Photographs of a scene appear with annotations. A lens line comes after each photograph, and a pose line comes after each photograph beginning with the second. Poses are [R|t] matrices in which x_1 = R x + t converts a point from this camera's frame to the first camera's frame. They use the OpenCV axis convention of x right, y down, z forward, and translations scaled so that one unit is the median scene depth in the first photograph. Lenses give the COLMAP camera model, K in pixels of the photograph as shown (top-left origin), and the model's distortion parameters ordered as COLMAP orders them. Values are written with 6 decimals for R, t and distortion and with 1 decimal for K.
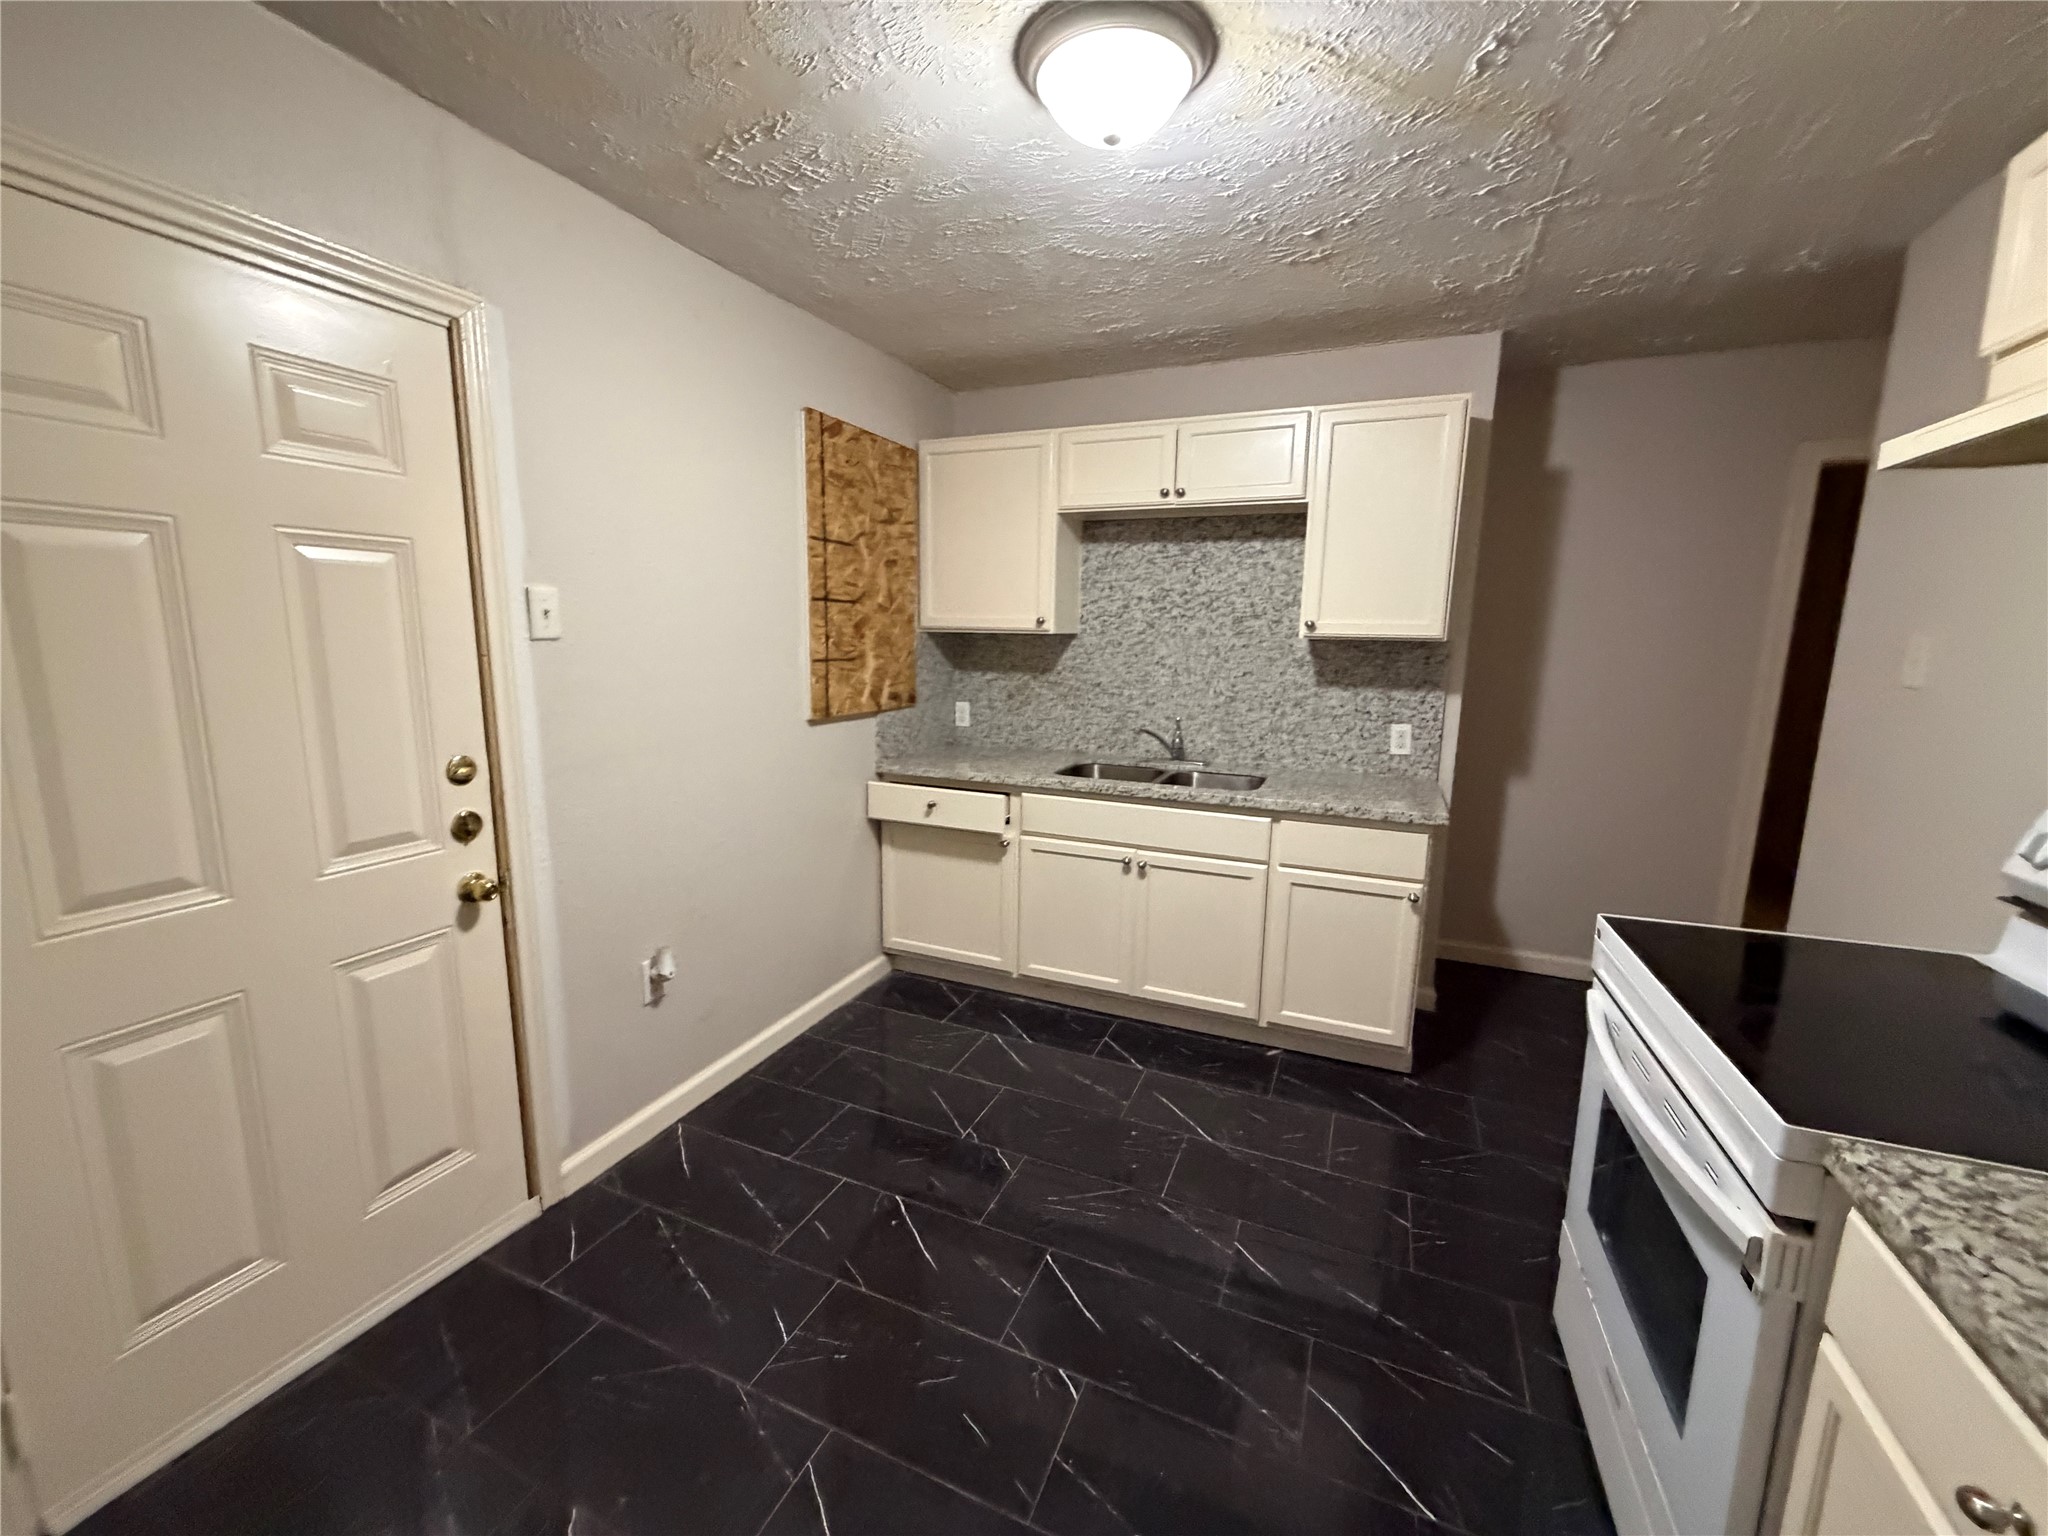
lens RADIAL K [[825.3, 0, 1017.4], [0, 825.3, 761.9], [0, 0, 1]] dist [0.005293, -0.000541]
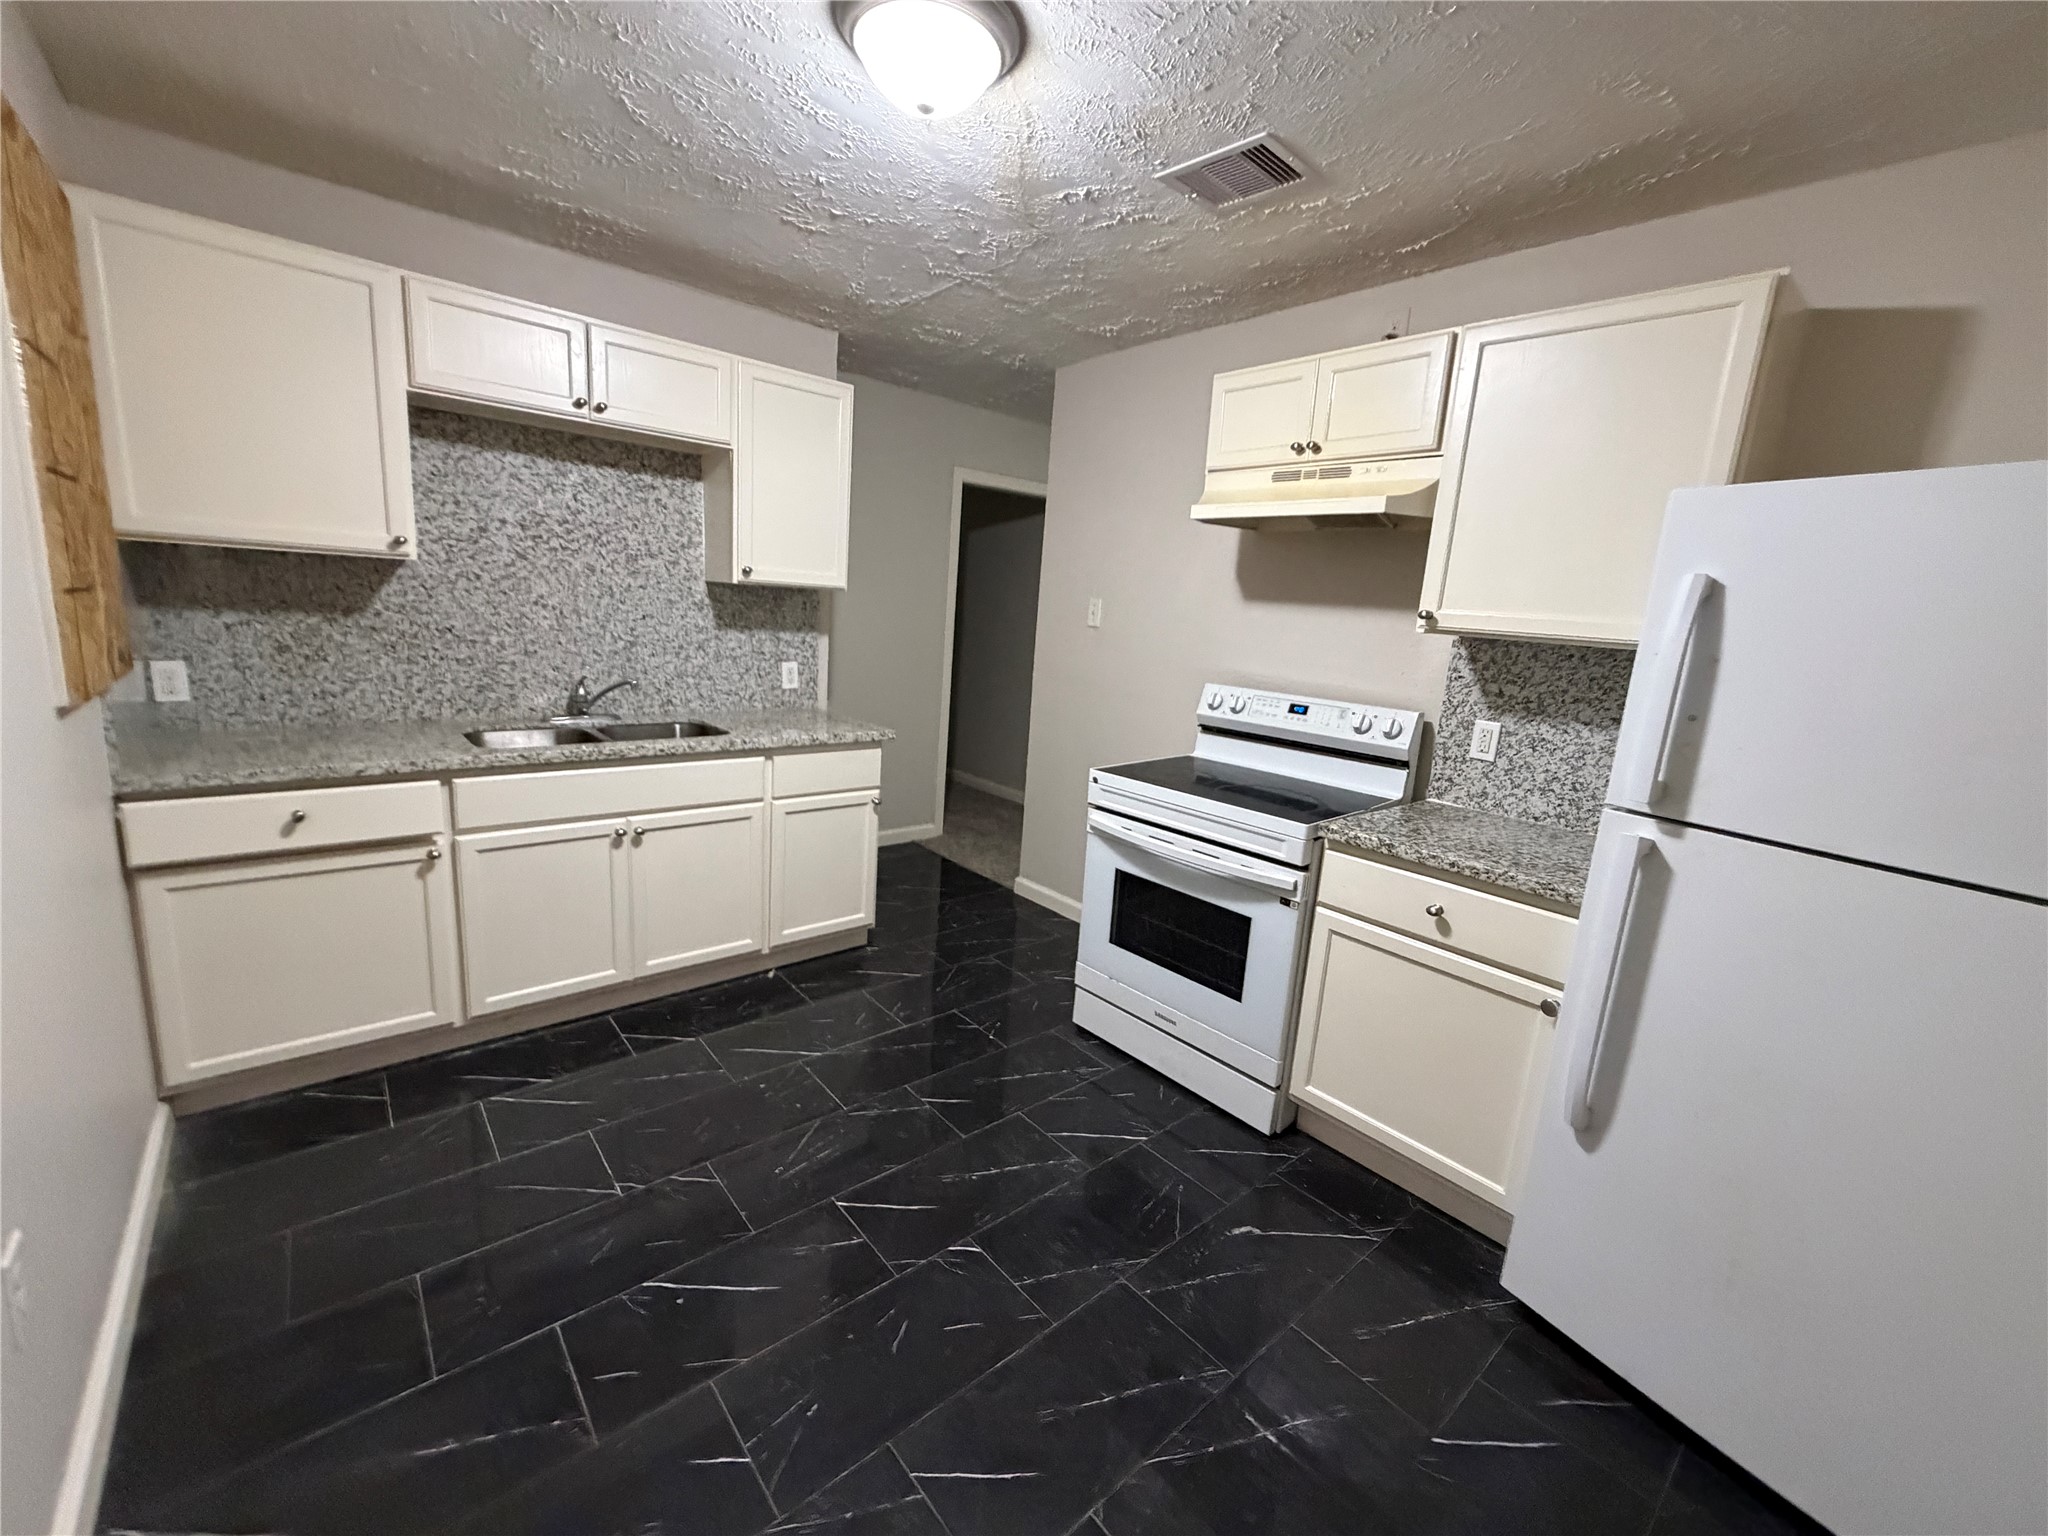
lens RADIAL K [[825.3, 0, 1017.4], [0, 825.3, 761.9], [0, 0, 1]] dist [0.005293, -0.000541]
pose [[0.433590, -0.155154, 0.887652, -0.417747], [0.087293, 0.987665, 0.129995, -0.029167], [-0.896872, 0.021121, 0.441786, 0.211856]]
